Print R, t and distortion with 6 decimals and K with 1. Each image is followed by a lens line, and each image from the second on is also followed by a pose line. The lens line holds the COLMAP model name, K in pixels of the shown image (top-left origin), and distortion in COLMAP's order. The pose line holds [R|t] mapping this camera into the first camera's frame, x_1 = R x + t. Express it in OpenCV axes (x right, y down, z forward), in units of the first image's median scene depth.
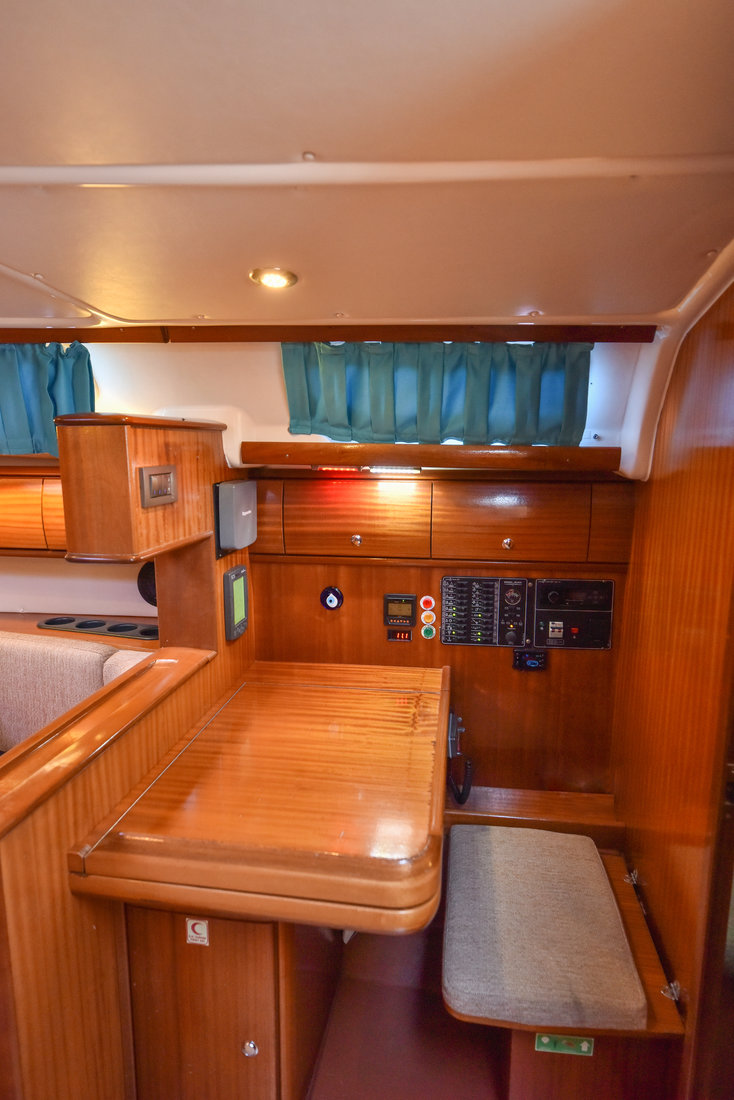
lens RADIAL K [[638.3, 0, 369.3], [0, 638.3, 549.4], [0, 0, 1]] dist [0.008535, 0.002244]
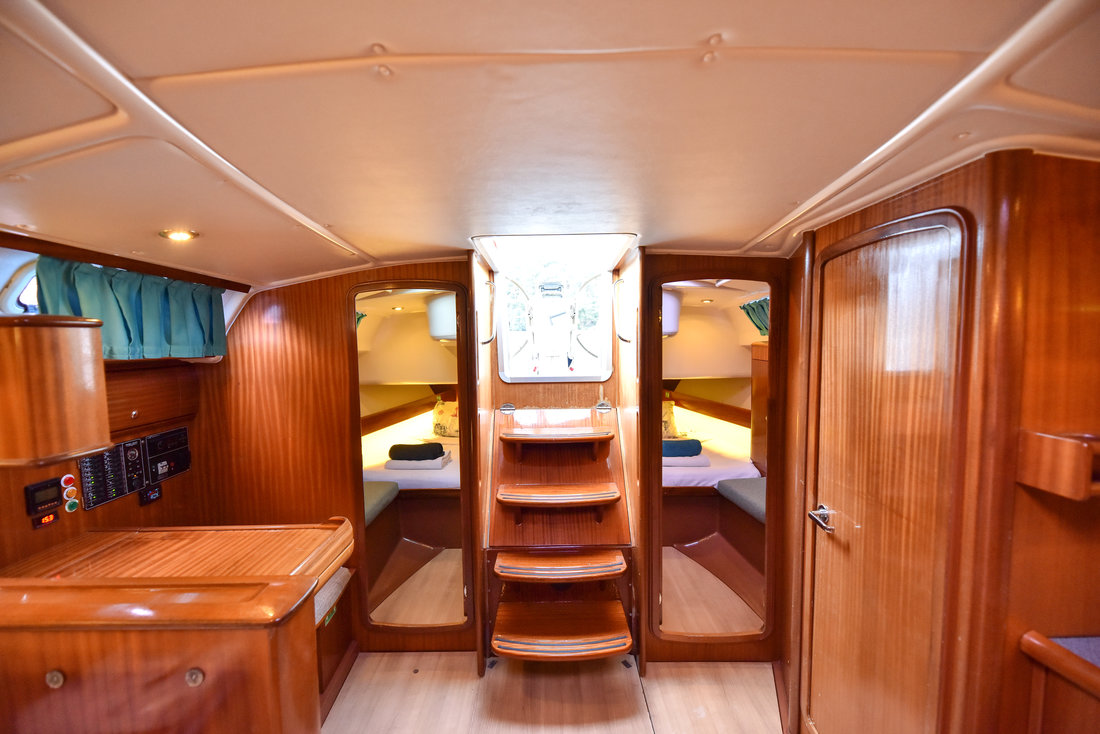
lens RADIAL K [[440.3, 0, 545.2], [0, 440.3, 369.2], [0, 0, 1]] dist [-0.005448, -0.002109]
pose [[-0.157466, -0.068367, 0.985155, -0.826169], [0.177175, 0.979458, 0.096291, -0.038340], [-0.971501, 0.189707, -0.142118, 0.235803]]
